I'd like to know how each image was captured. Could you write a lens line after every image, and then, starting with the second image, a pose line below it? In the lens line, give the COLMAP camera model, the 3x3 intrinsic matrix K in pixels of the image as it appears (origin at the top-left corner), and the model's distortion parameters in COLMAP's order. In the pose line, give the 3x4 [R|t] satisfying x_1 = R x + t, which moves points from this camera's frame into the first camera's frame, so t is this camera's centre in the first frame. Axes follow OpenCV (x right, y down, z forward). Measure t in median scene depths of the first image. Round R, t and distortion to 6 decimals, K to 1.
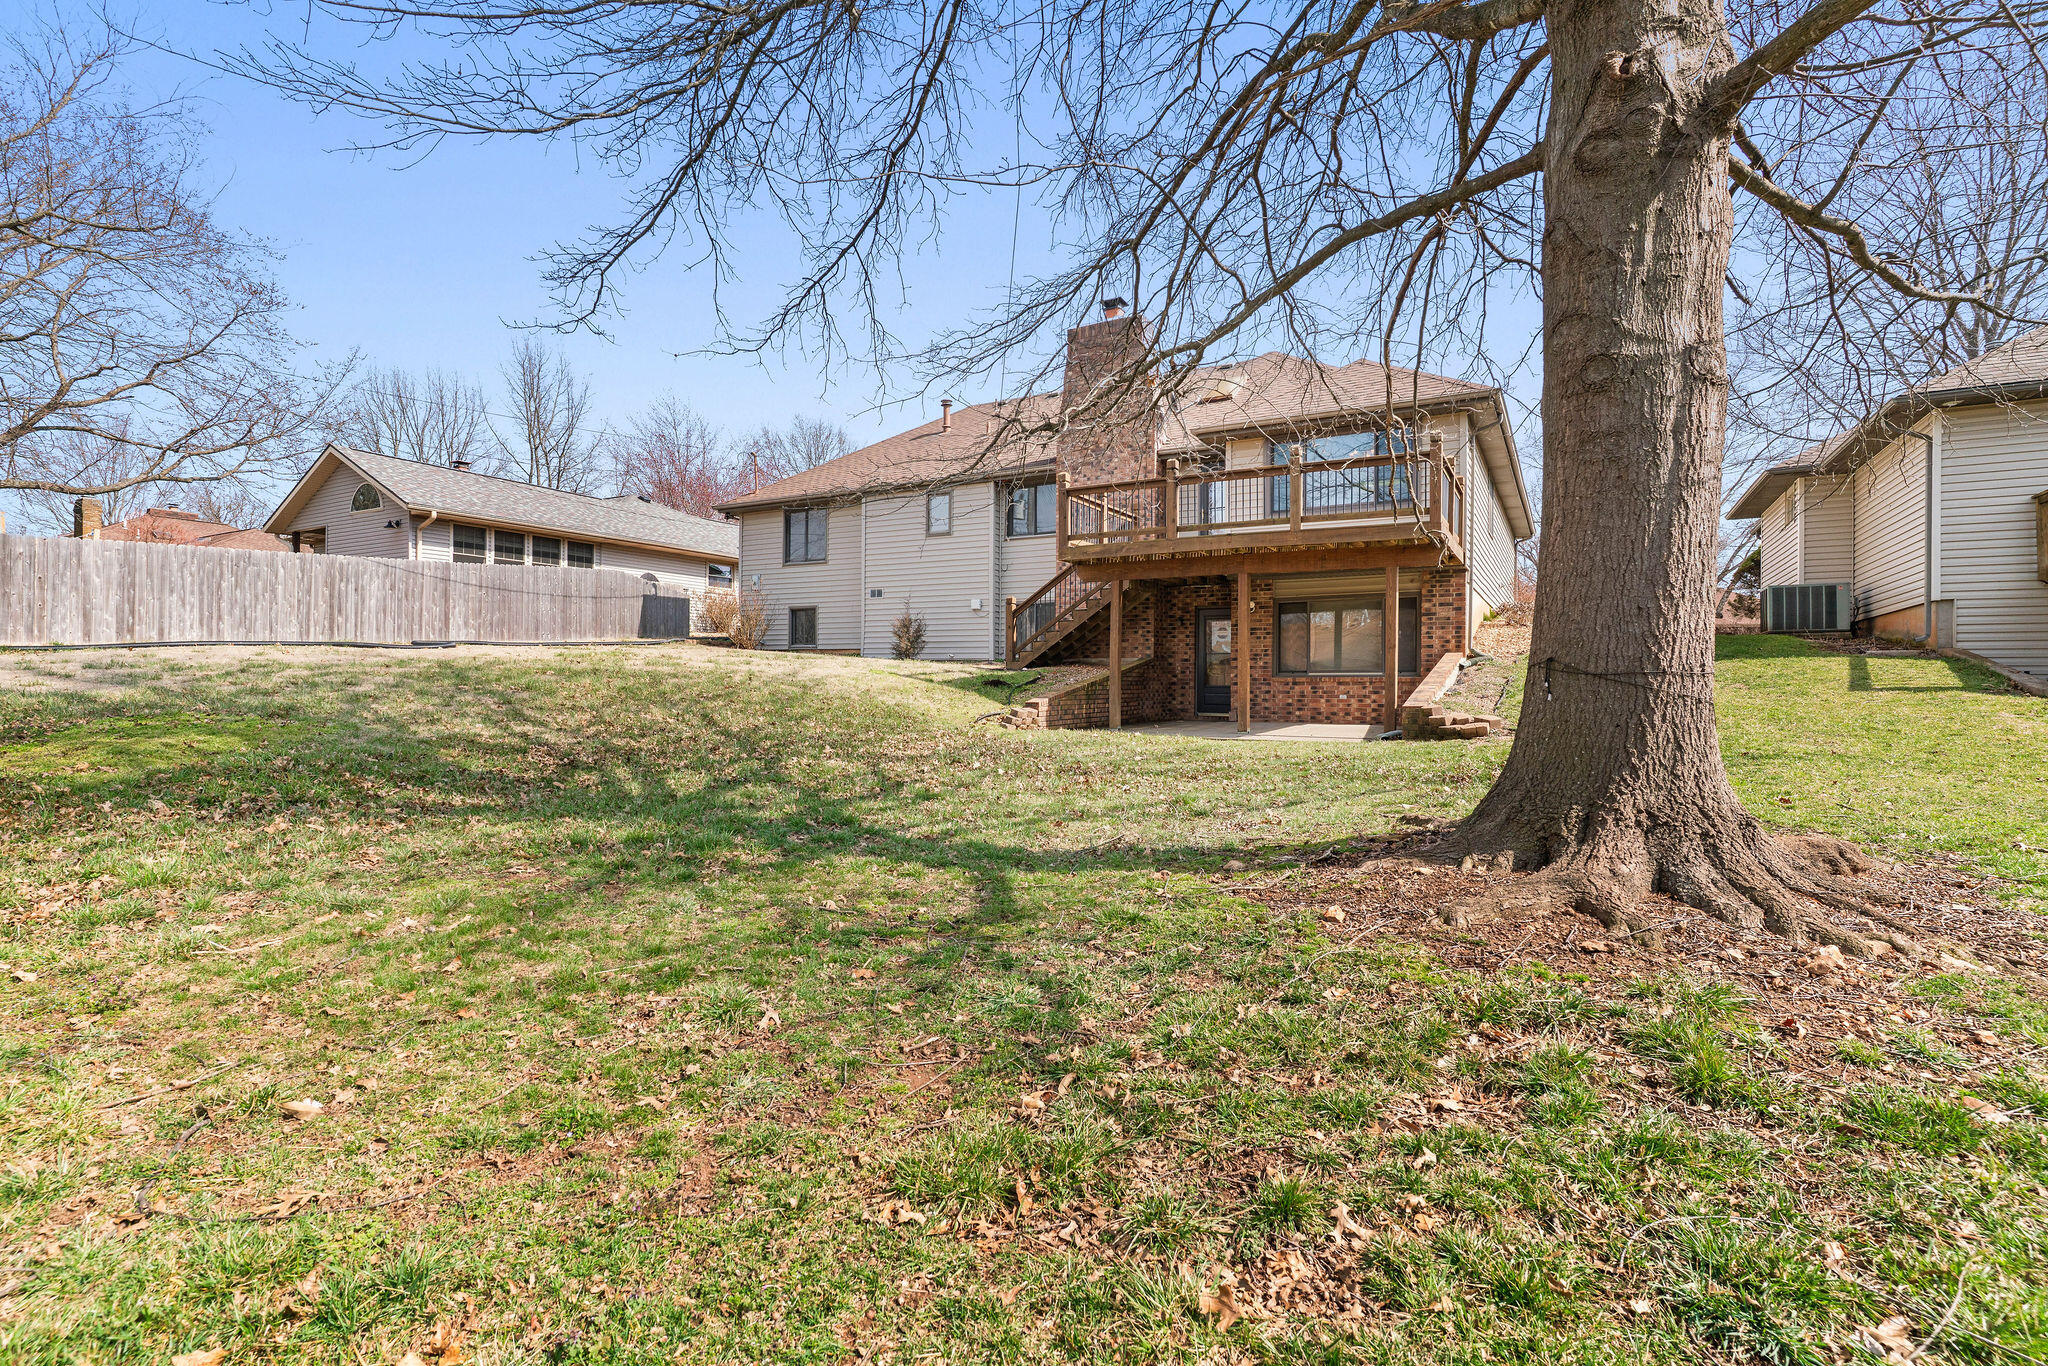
lens RADIAL K [[976.3, 0, 1021.6], [0, 976.3, 682.1], [0, 0, 1]] dist [0.017720, -0.001011]
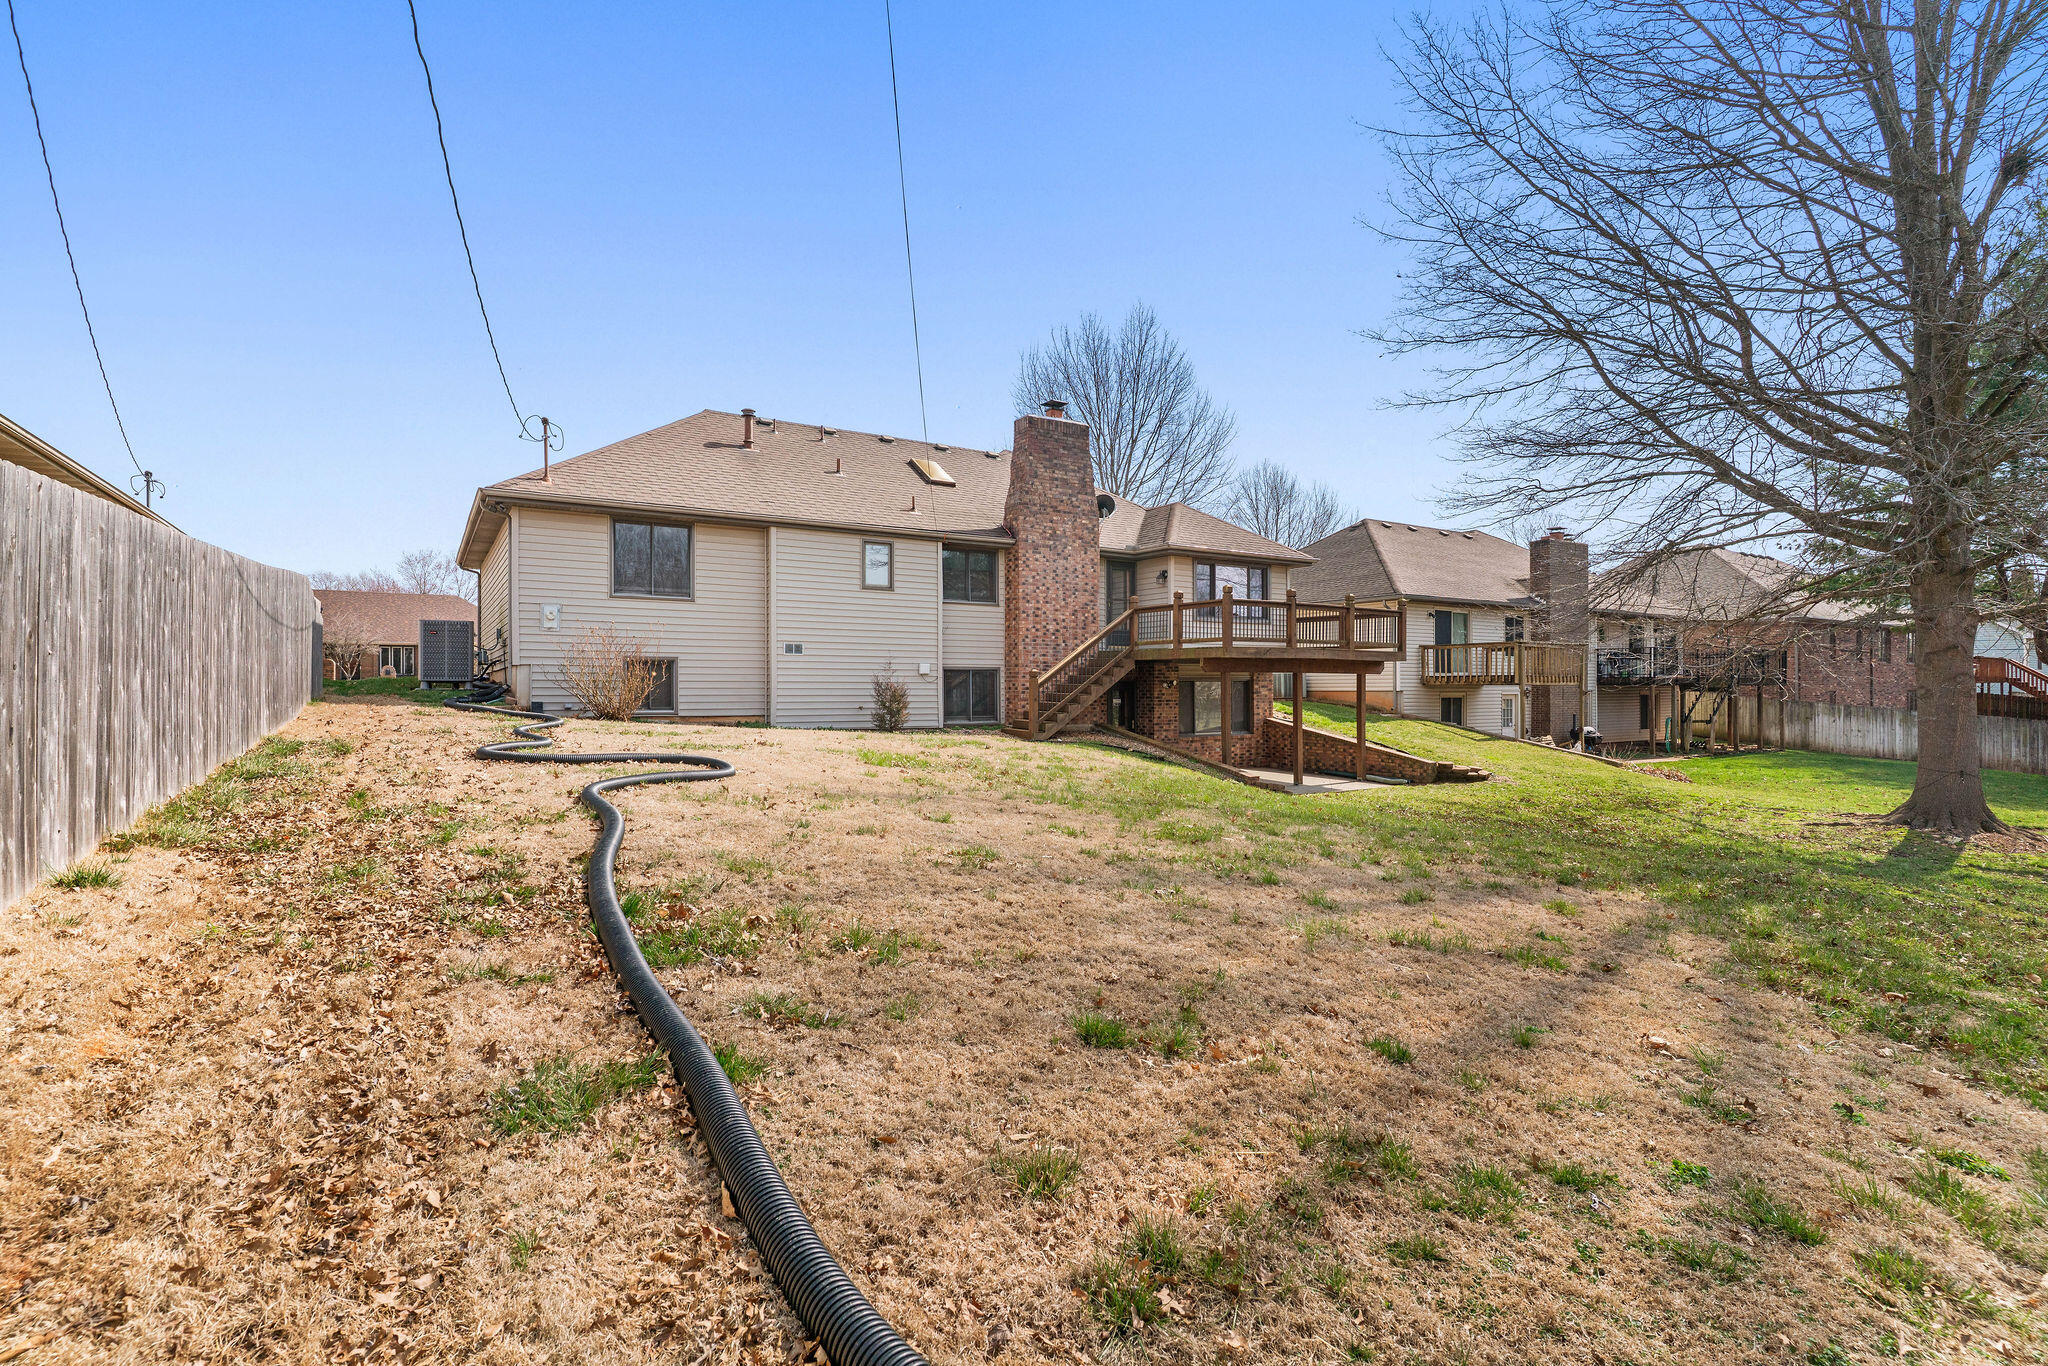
lens RADIAL K [[976.3, 0, 1015.7], [0, 976.3, 686.6], [0, 0, 1]] dist [0.017720, -0.001011]
pose [[0.477496, -0.003515, 0.878627, -0.770943], [0.000565, 0.999993, 0.003693, -0.061491], [-0.878634, -0.001267, 0.477494, 0.441767]]
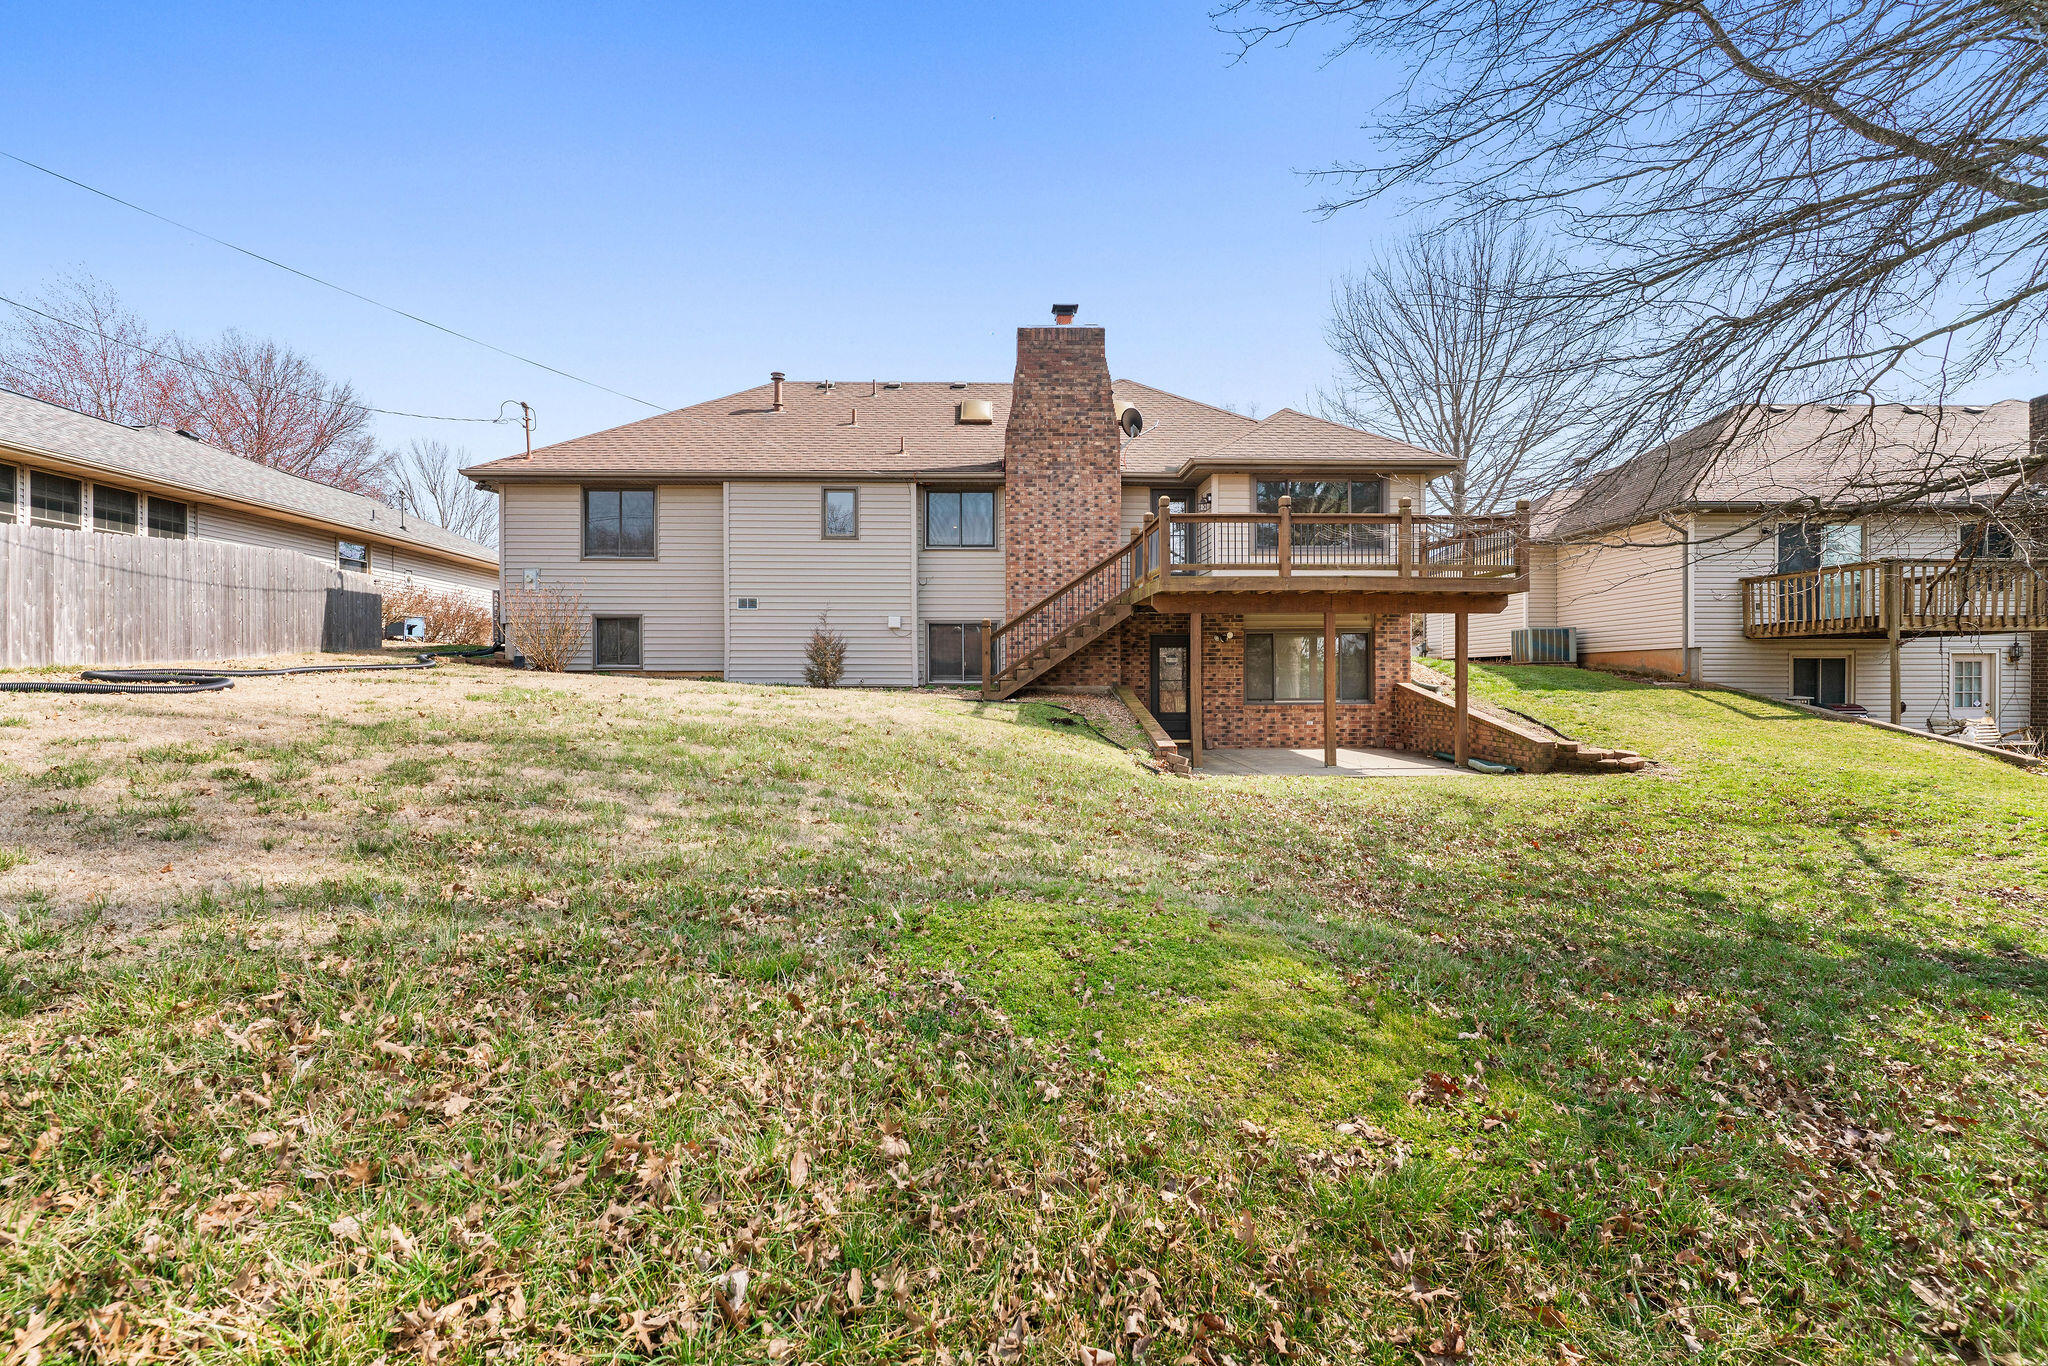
lens RADIAL K [[976.3, 0, 1012.7], [0, 976.3, 677.9], [0, 0, 1]] dist [0.017720, -0.001011]
pose [[0.852896, -0.006600, 0.522039, -0.381370], [0.005541, 0.999978, 0.003590, -0.030343], [-0.522051, -0.000169, 0.852914, 0.191070]]
